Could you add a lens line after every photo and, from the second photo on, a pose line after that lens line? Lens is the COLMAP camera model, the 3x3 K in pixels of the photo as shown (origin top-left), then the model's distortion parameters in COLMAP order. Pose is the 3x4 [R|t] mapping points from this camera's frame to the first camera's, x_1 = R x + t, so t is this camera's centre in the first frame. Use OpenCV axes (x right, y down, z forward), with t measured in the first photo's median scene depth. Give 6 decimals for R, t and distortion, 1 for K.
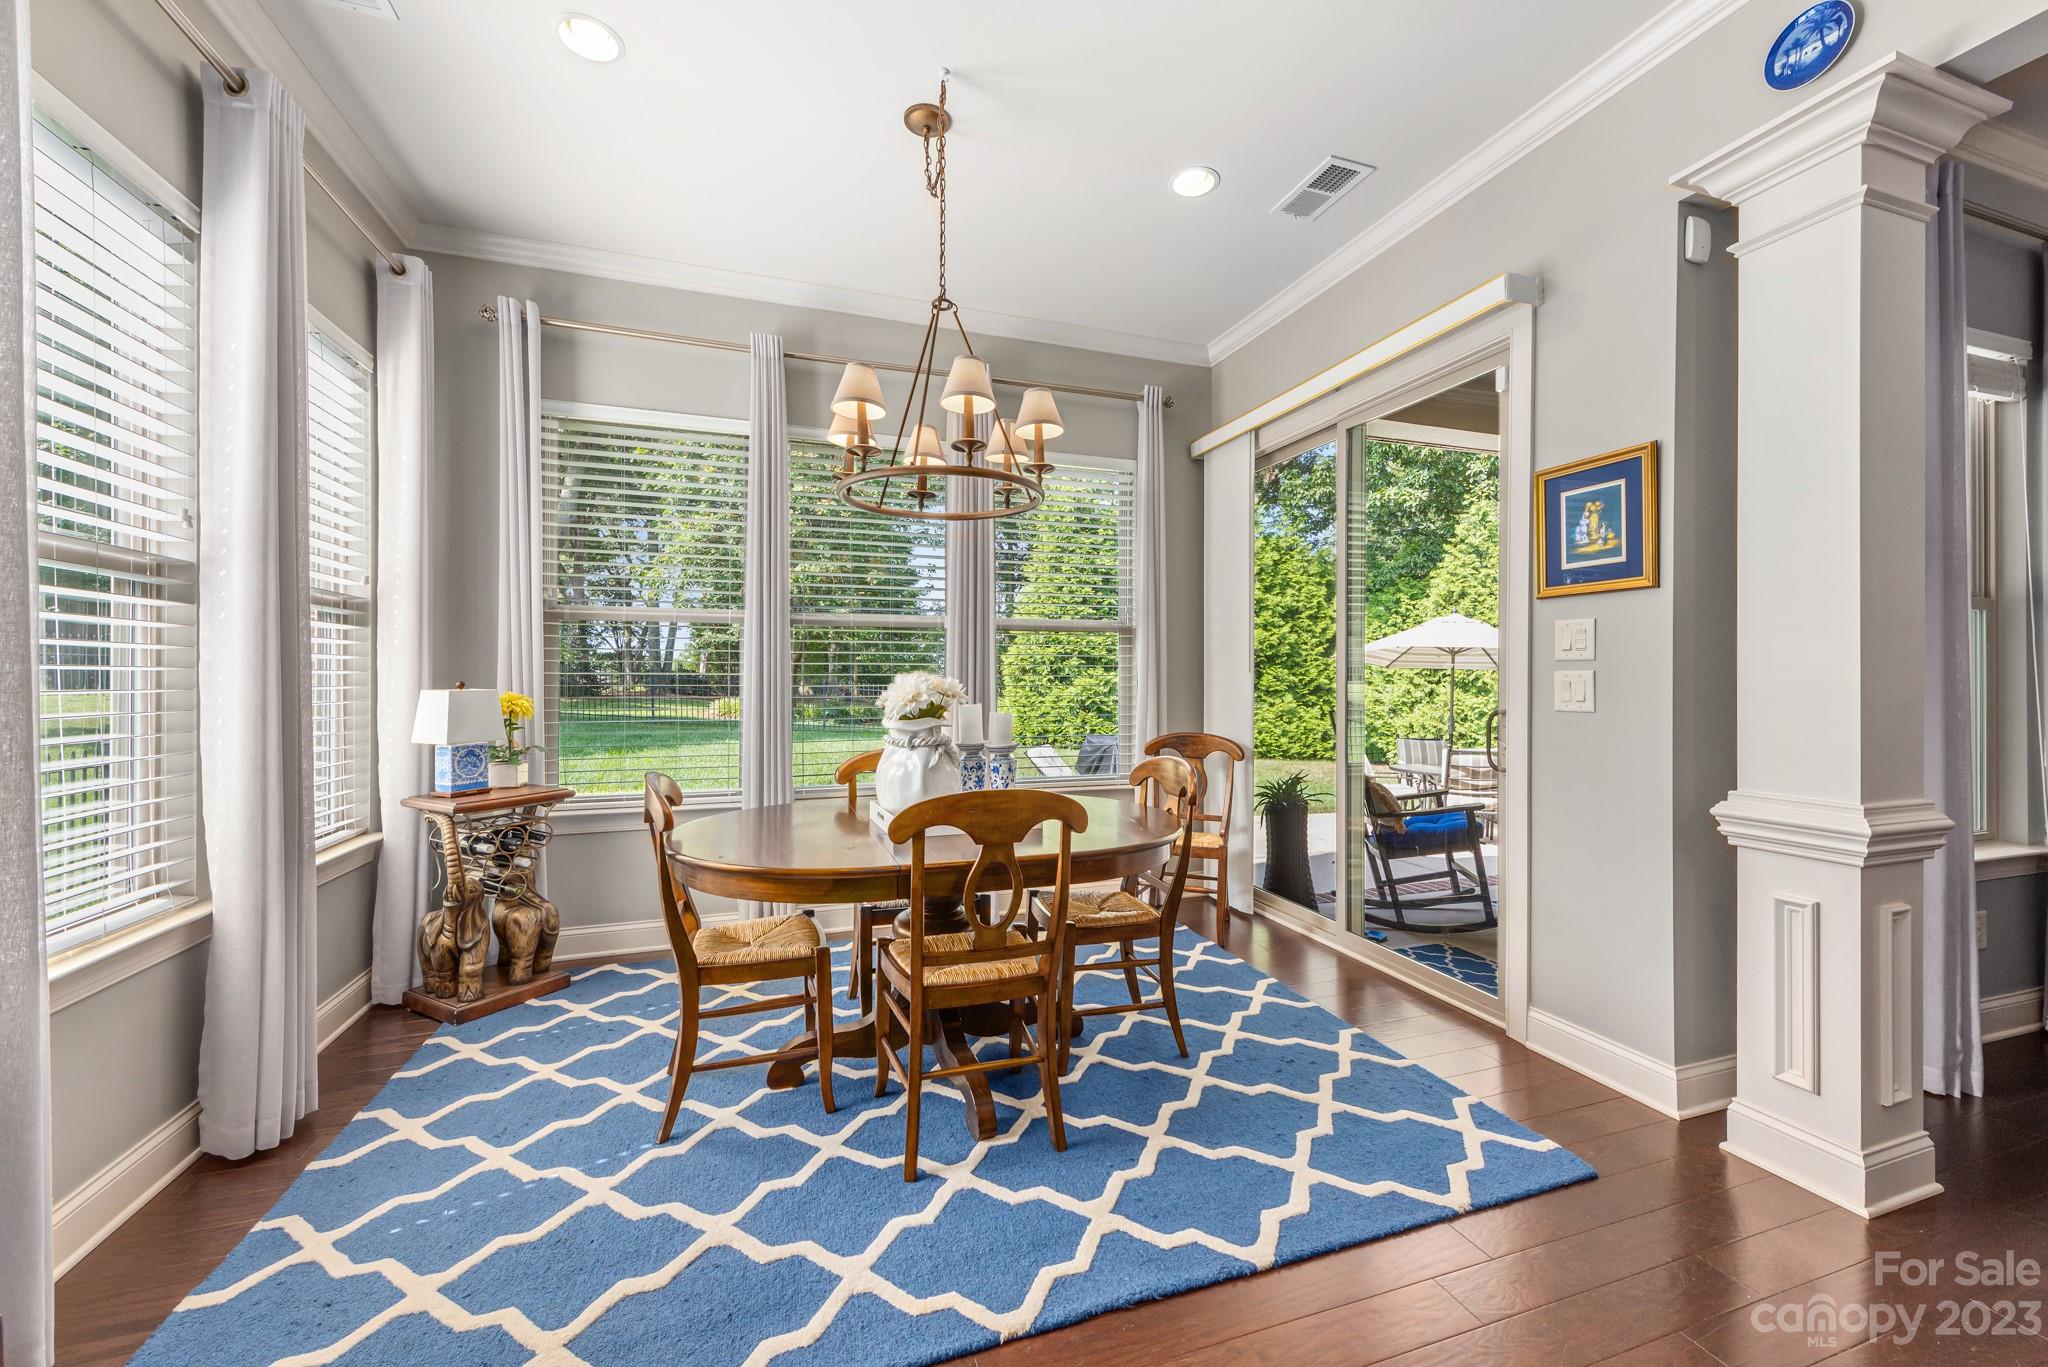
lens RADIAL K [[800.1, 0, 1031.1], [0, 800.1, 678.3], [0, 0, 1]] dist [0.010173, -0.002236]
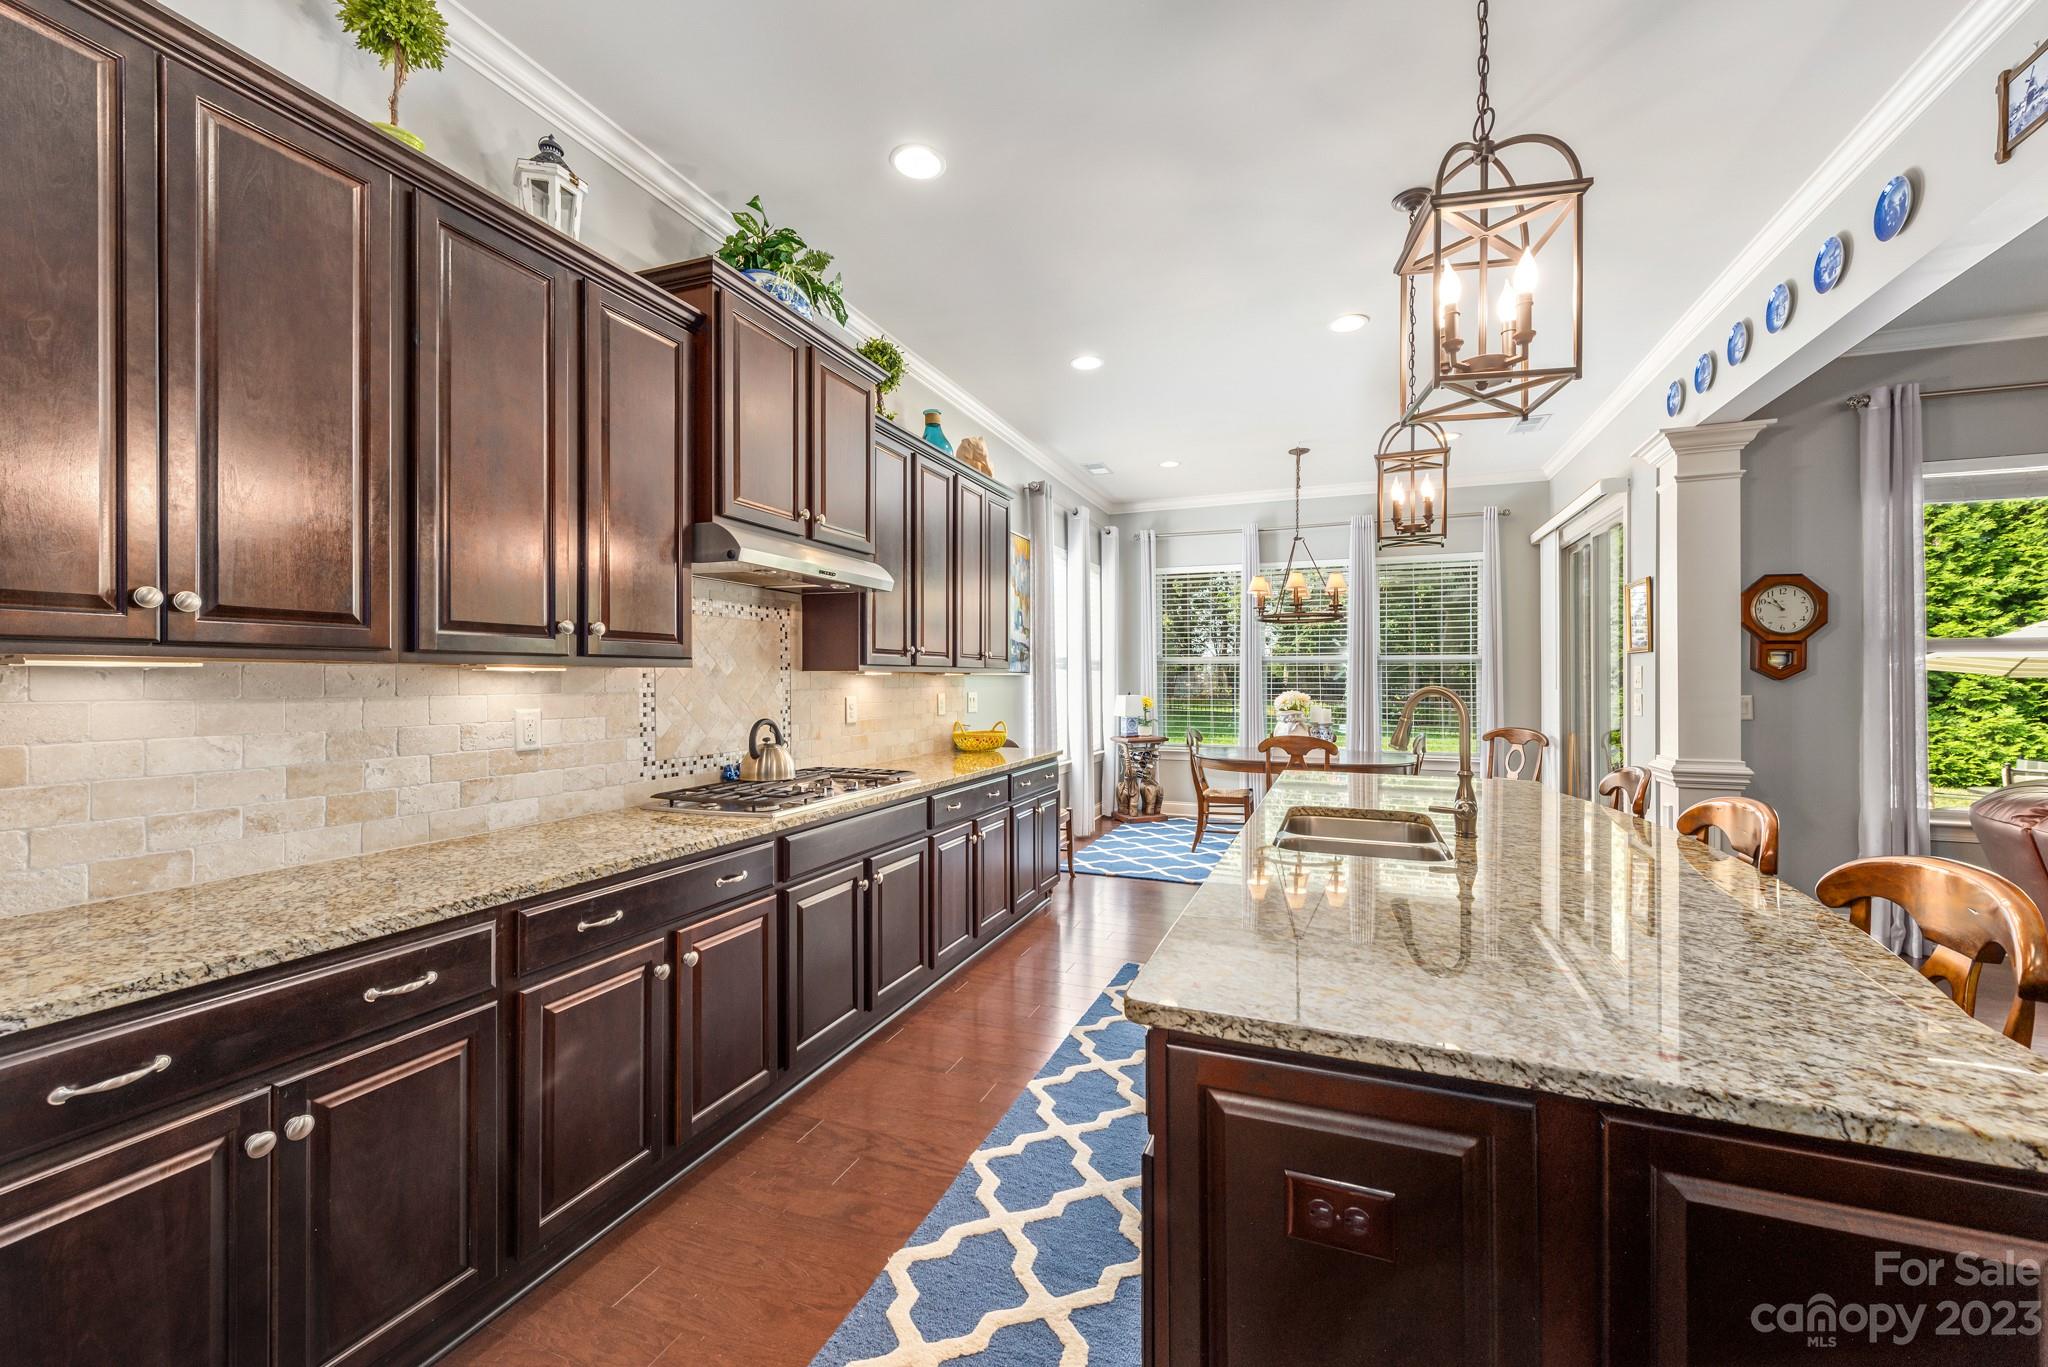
lens RADIAL K [[800.1, 0, 1040.1], [0, 800.1, 678.4], [0, 0, 1]] dist [0.010173, -0.002236]
pose [[0.765476, -0.004780, -0.643446, 0.119487], [0.002199, 0.999986, -0.004813, -0.005158], [0.643460, 0.002270, 0.765476, -0.189705]]
